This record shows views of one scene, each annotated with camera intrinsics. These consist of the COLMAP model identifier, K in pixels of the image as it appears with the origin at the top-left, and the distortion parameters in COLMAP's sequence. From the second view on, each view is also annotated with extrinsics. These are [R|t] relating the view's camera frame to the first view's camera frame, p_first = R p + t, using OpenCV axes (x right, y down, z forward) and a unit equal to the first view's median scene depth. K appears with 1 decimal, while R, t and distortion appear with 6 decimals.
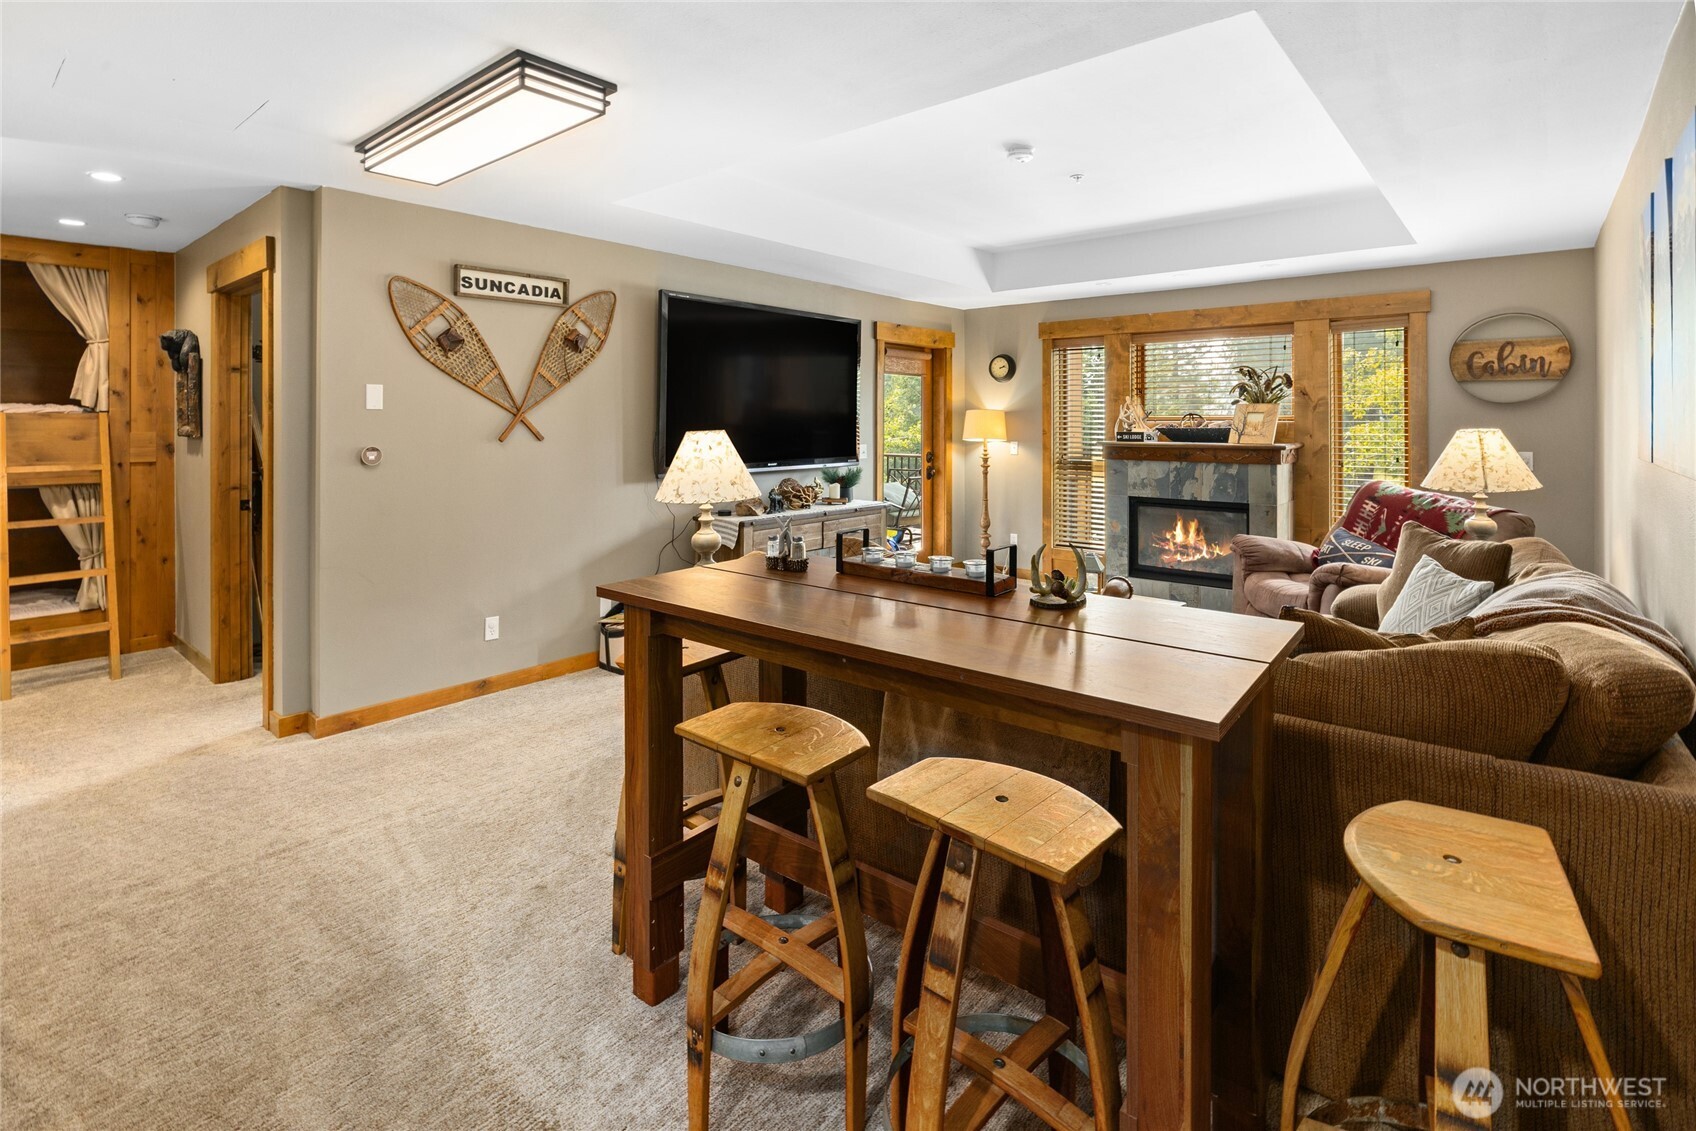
lens RADIAL K [[803.5, 0, 859.4], [0, 803.5, 421.5], [0, 0, 1]] dist [-0.005062, 0.001251]
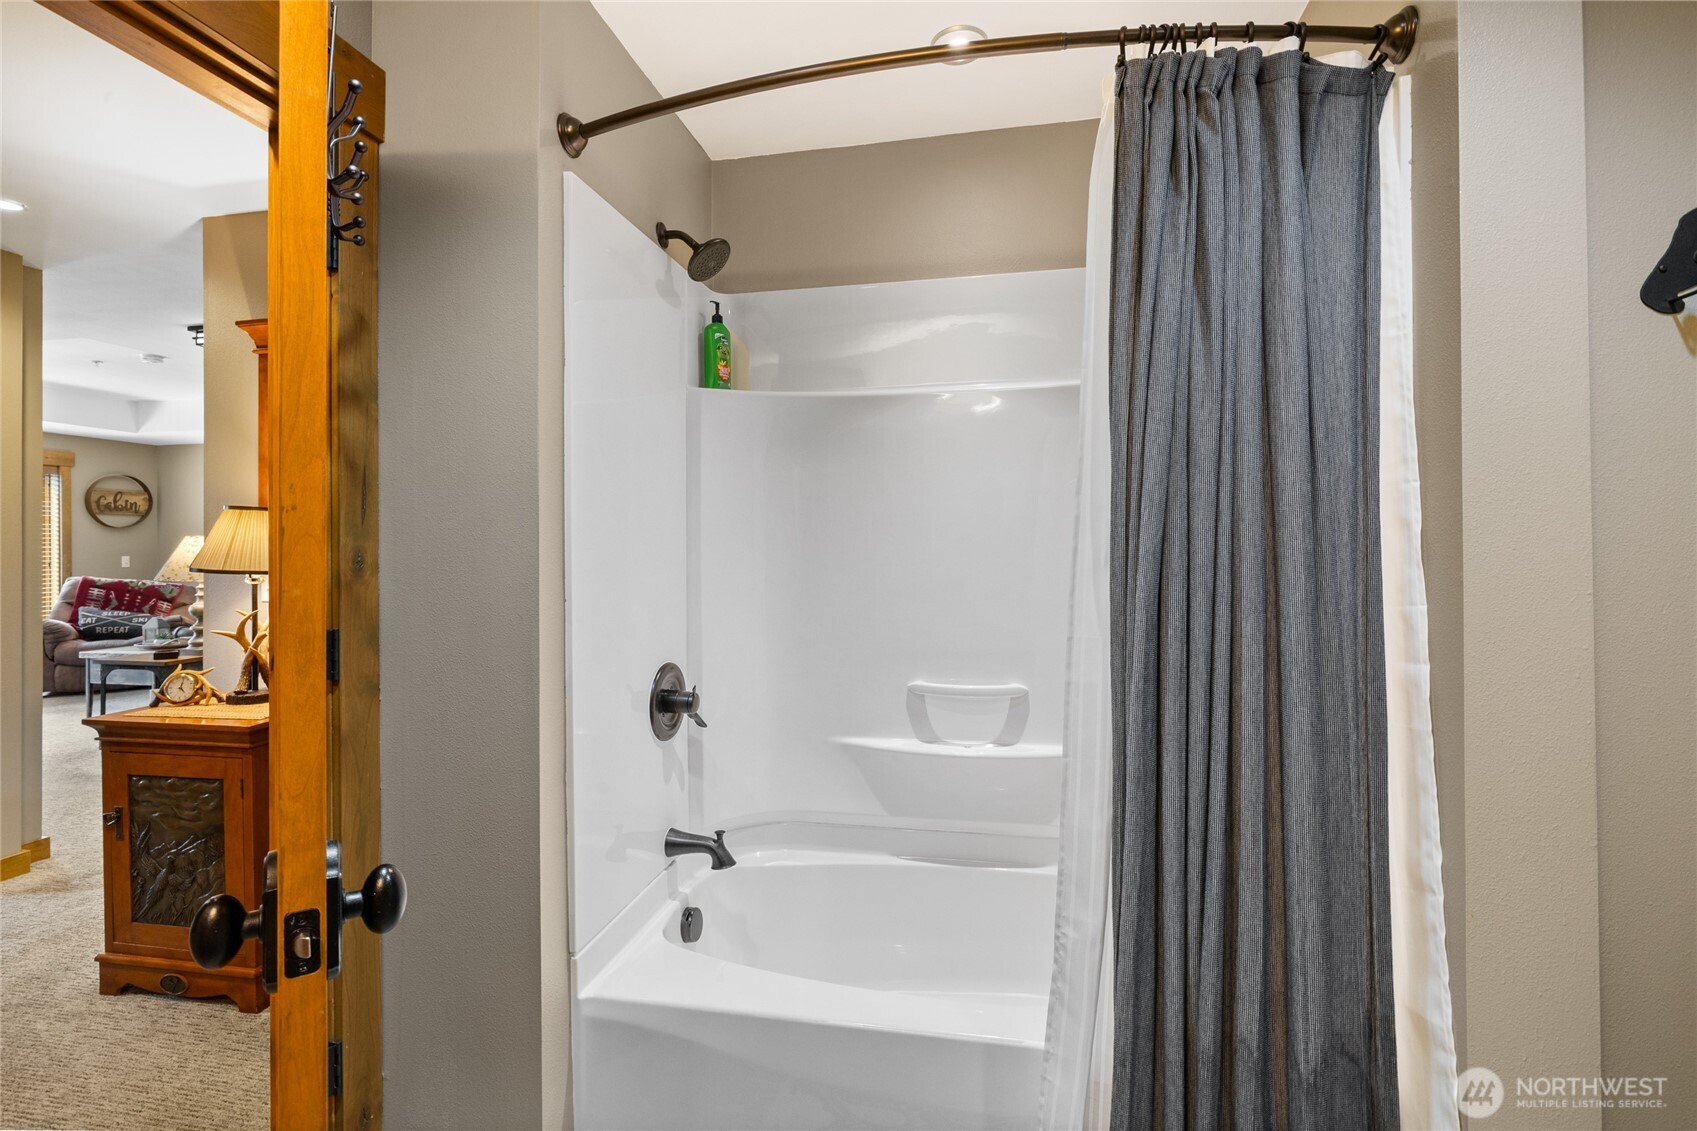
lens RADIAL K [[804.0, 0, 901.6], [0, 804.0, 550.7], [0, 0, 1]] dist [-0.005062, 0.001251]
pose [[-0.480086, -0.004149, 0.877212, -1.680540], [0.003514, 0.999972, 0.006652, 0.023009], [-0.877214, 0.006276, -0.480058, 0.405146]]
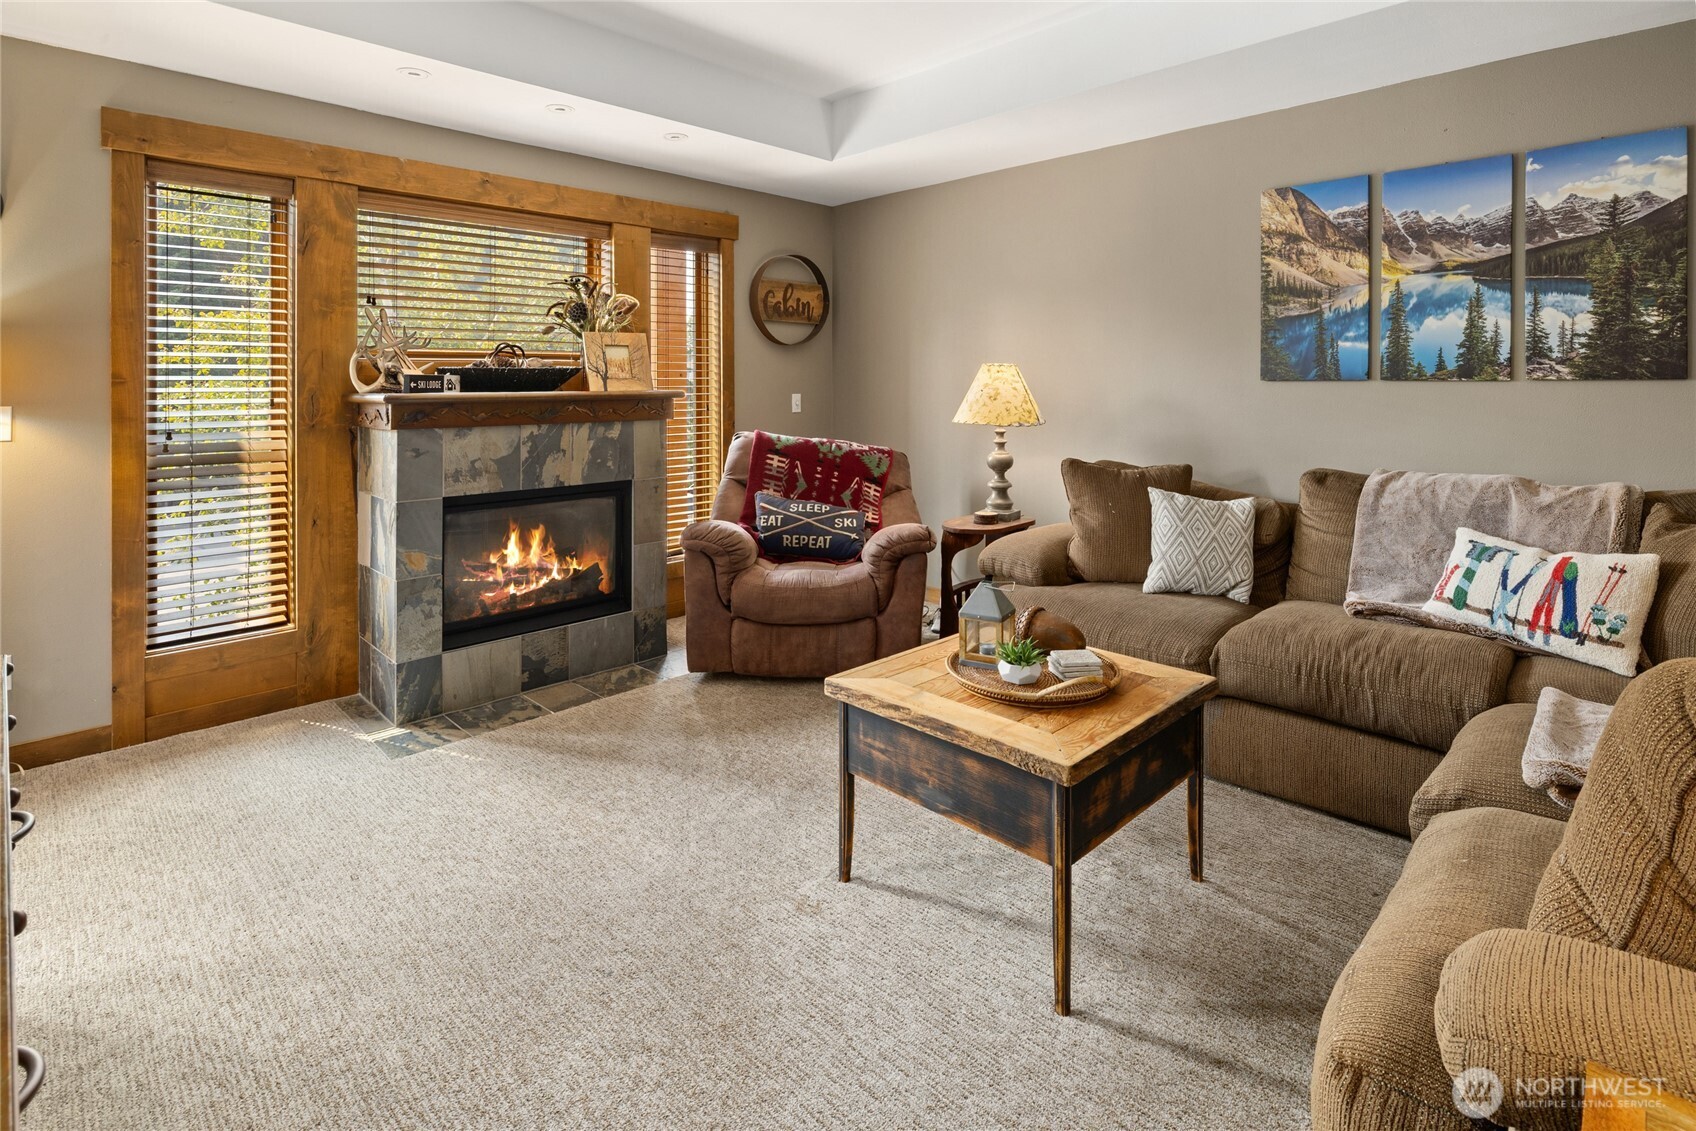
lens RADIAL K [[842.2, 0, 856.3], [0, 842.2, 388.1], [0, 0, 1]] dist [-0.005912, 0.003838]
pose [[0.091860, -0.005547, 0.995756, -0.254907], [0.006765, 0.999965, 0.004947, 0.028687], [-0.995749, 0.006282, 0.091894, 0.930019]]
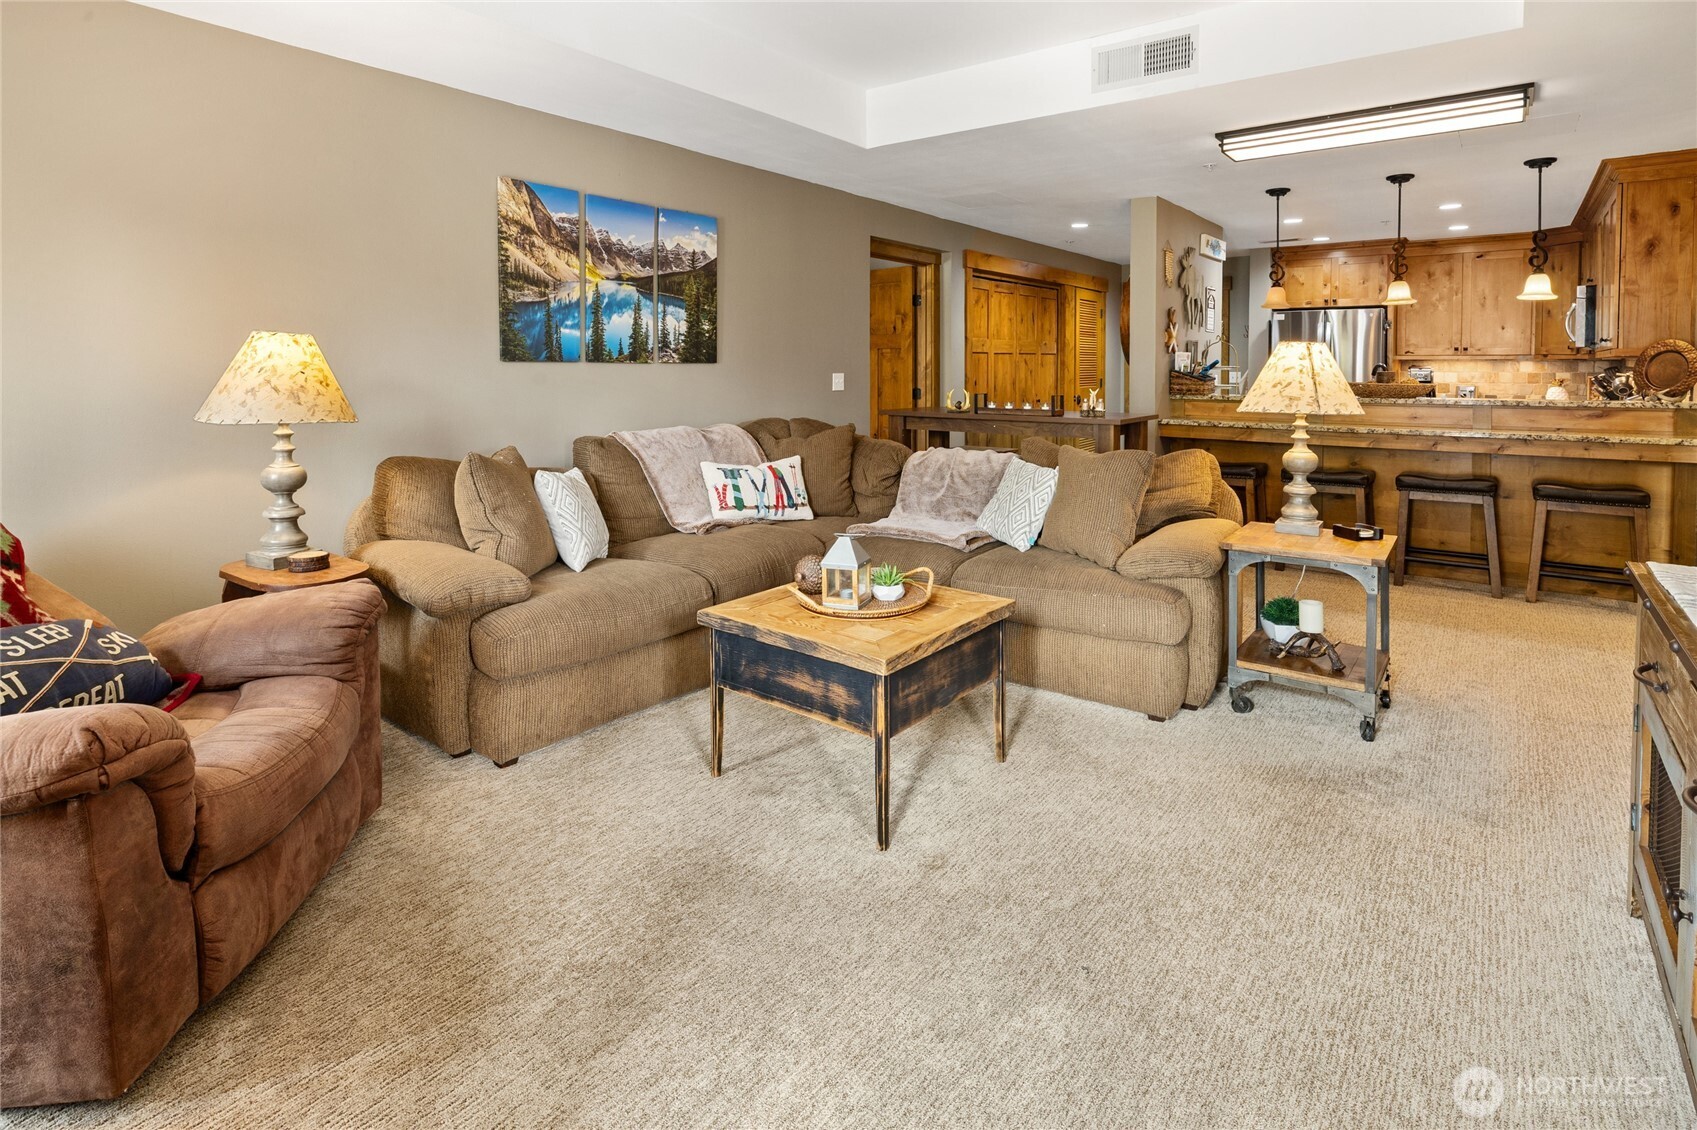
lens RADIAL K [[875.4, 0, 862.1], [0, 875.4, 394.2], [0, 0, 1]] dist [0.010083, -0.002665]
pose [[-0.998995, -0.002017, -0.044774, 0.266449], [-0.003584, 0.999382, 0.034963, 0.029202], [0.044676, 0.035088, -0.998385, 1.499777]]
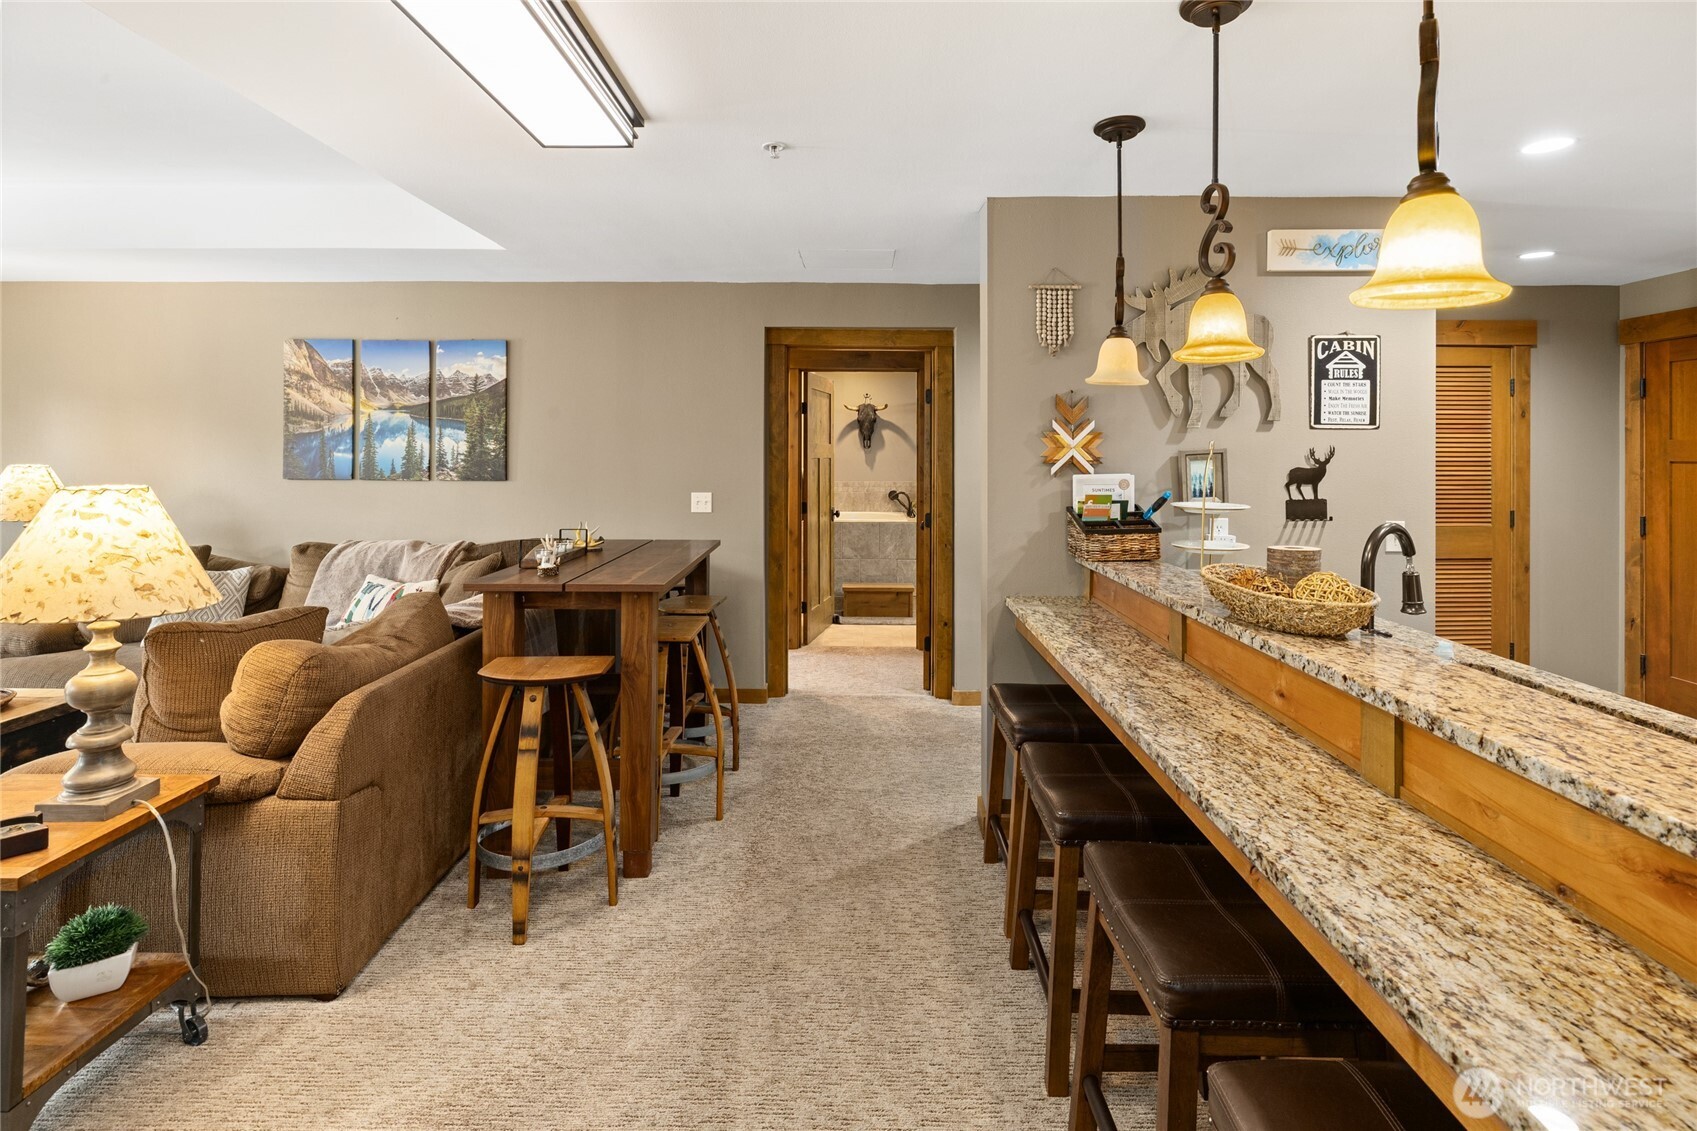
lens RADIAL K [[842.7, 0, 845.0], [0, 842.7, 456.8], [0, 0, 1]] dist [-0.005912, 0.003838]
pose [[-0.619003, -0.006926, 0.785358, -0.724305], [-0.002181, 0.999972, 0.007101, -0.010349], [-0.785386, 0.002683, -0.619001, 0.720891]]
